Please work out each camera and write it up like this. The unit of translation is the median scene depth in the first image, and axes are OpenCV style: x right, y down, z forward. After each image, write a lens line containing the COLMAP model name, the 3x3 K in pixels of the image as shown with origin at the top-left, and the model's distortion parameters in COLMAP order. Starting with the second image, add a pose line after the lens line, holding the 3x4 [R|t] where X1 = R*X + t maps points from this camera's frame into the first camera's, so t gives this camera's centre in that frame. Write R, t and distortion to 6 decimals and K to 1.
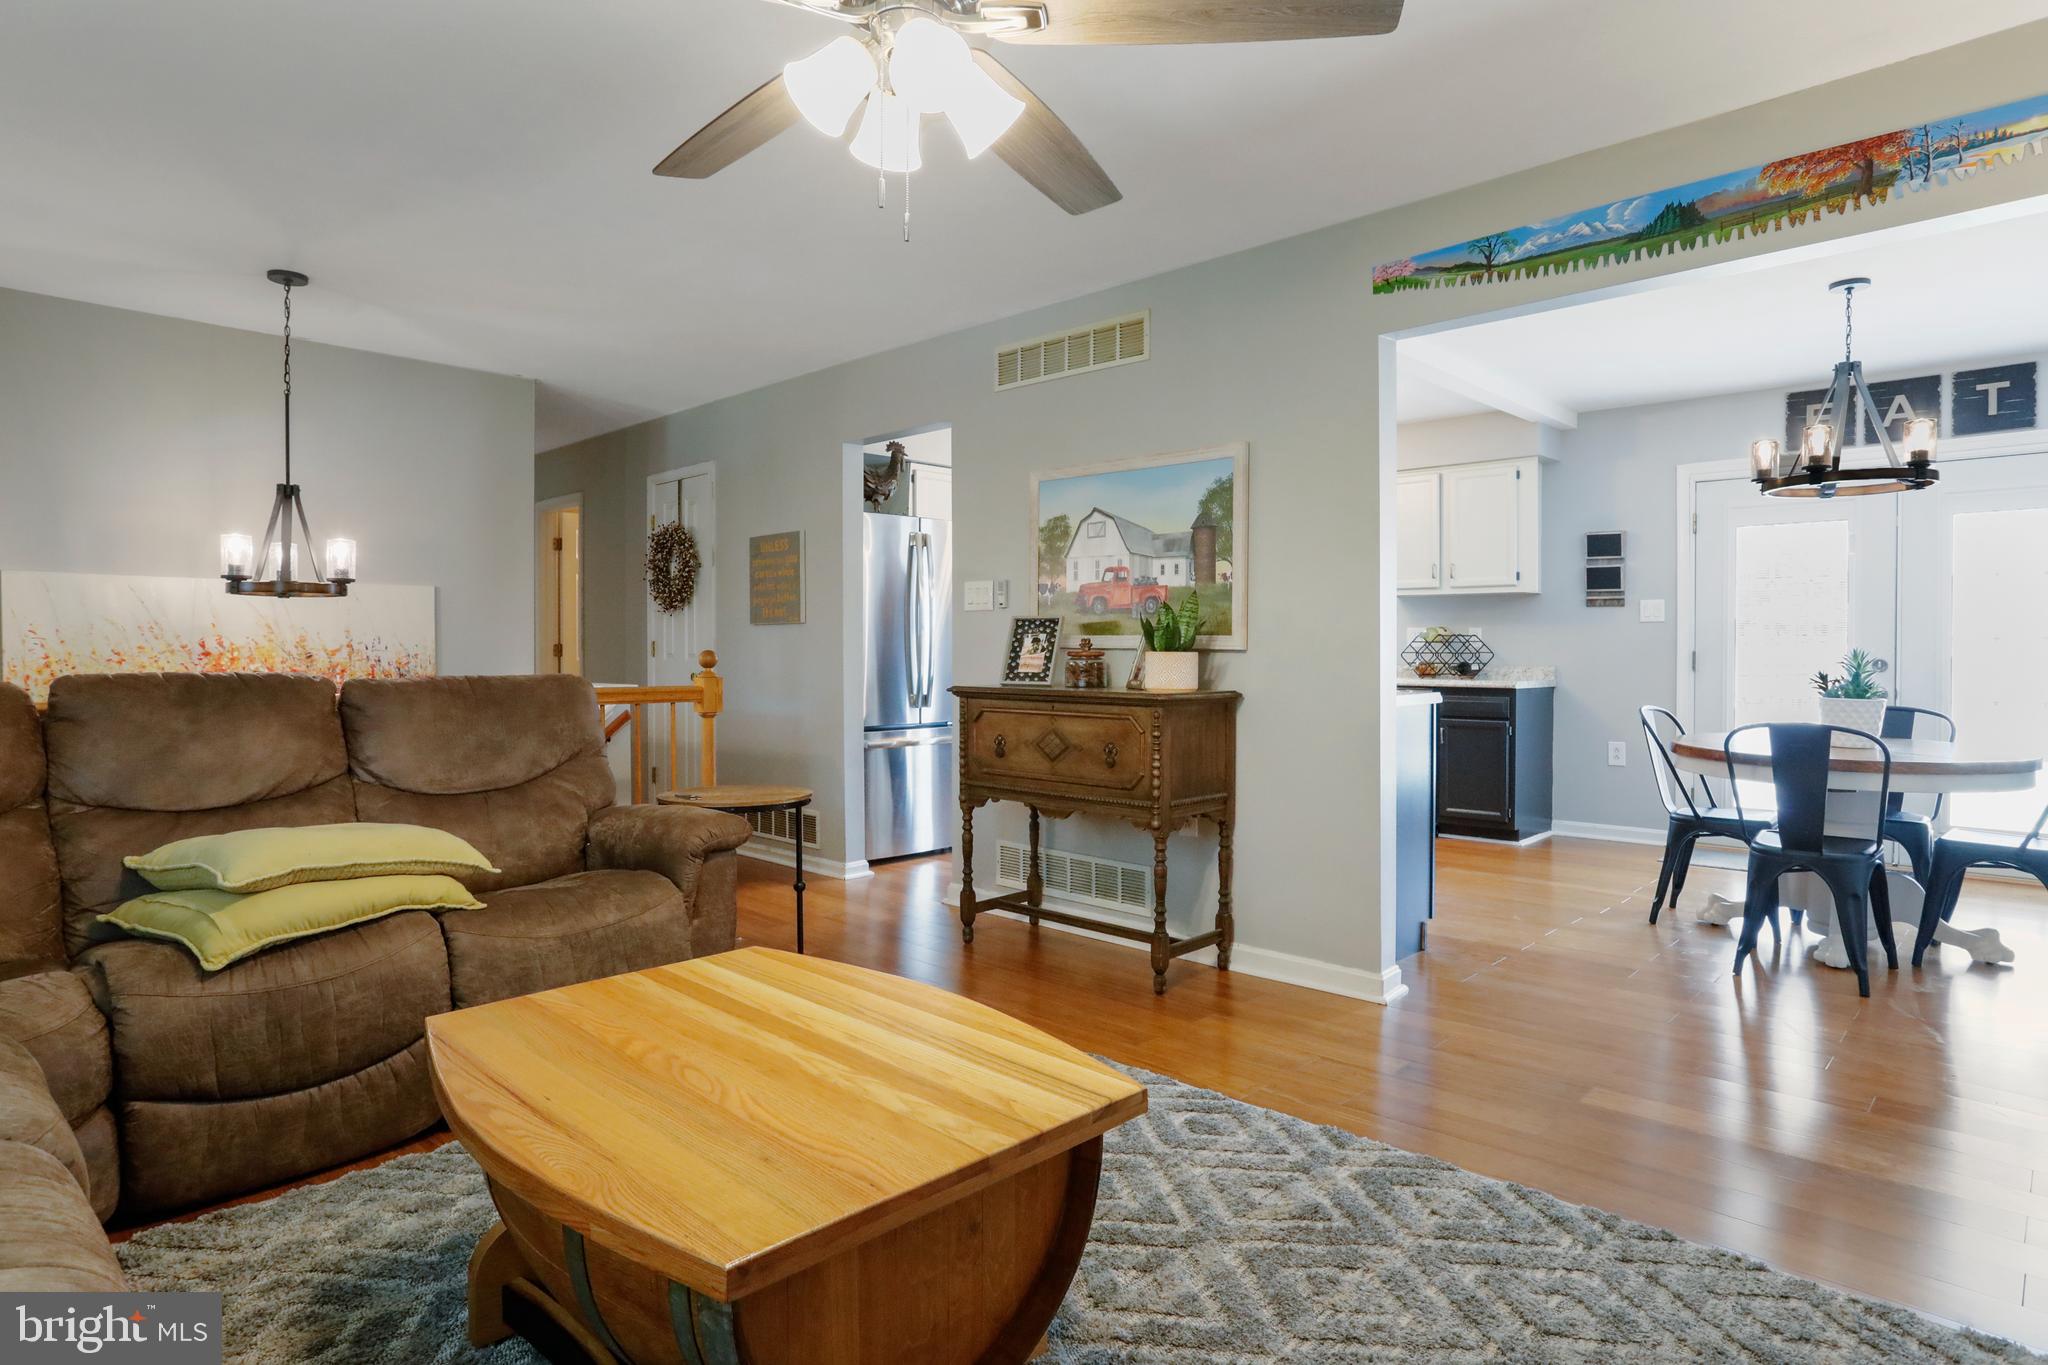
lens RADIAL K [[1080.0, 0, 1075.6], [0, 1080.0, 654.5], [0, 0, 1]] dist [0.013250, 0.002159]
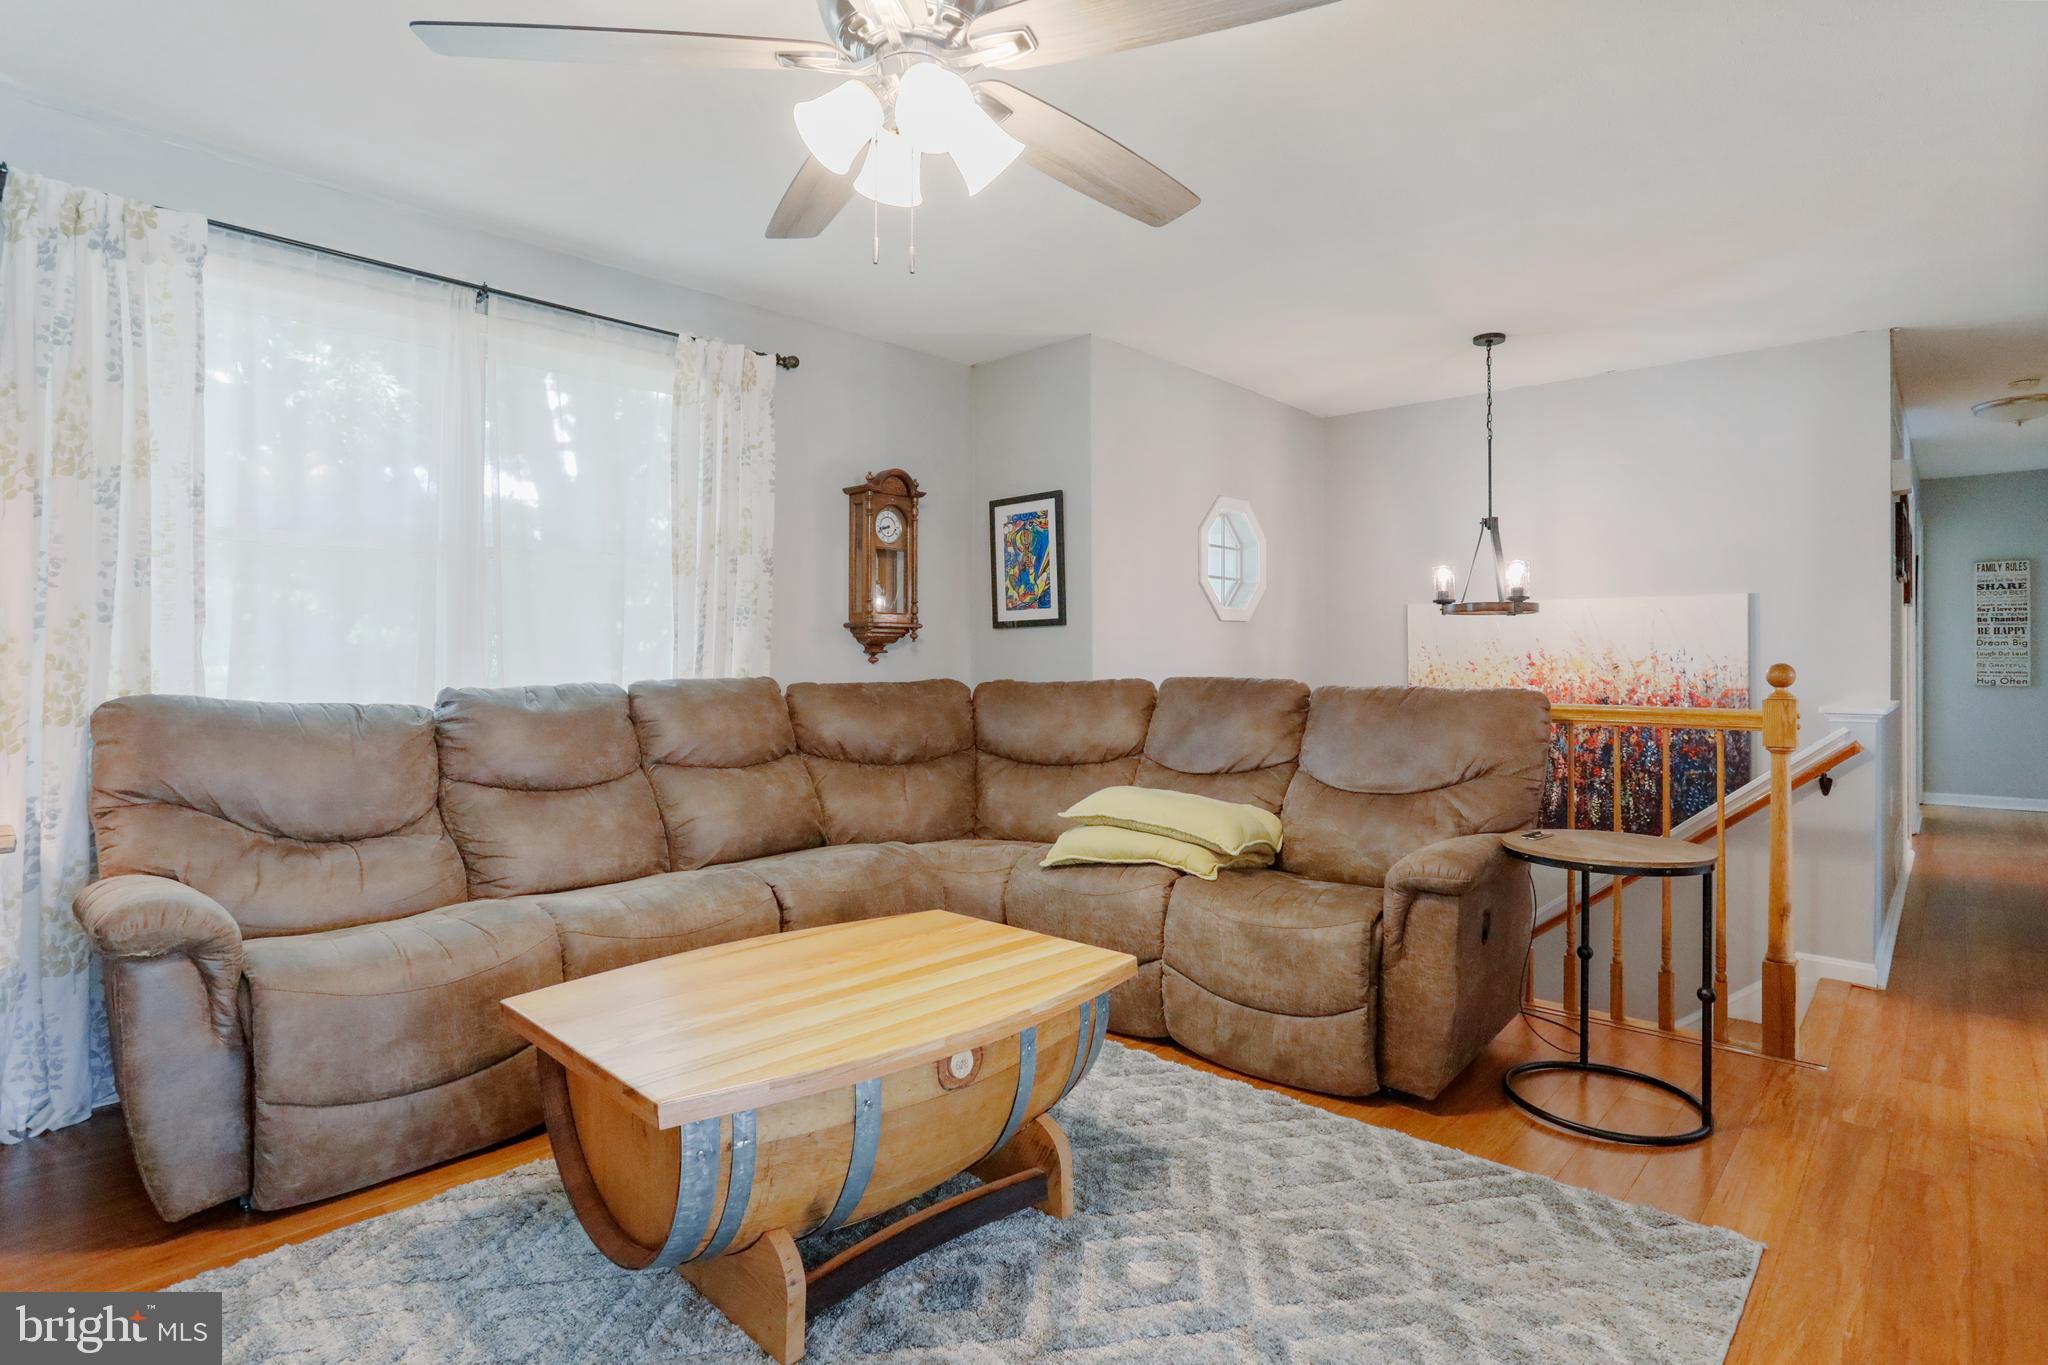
lens RADIAL K [[1066.9, 0, 1037.8], [0, 1066.9, 668.8], [0, 0, 1]] dist [0.003384, 0.001072]
pose [[0.036753, 0.010842, -0.999266, 0.399328], [-0.005789, 0.999927, 0.010637, -0.005827], [0.999308, 0.005394, 0.036813, 0.494548]]
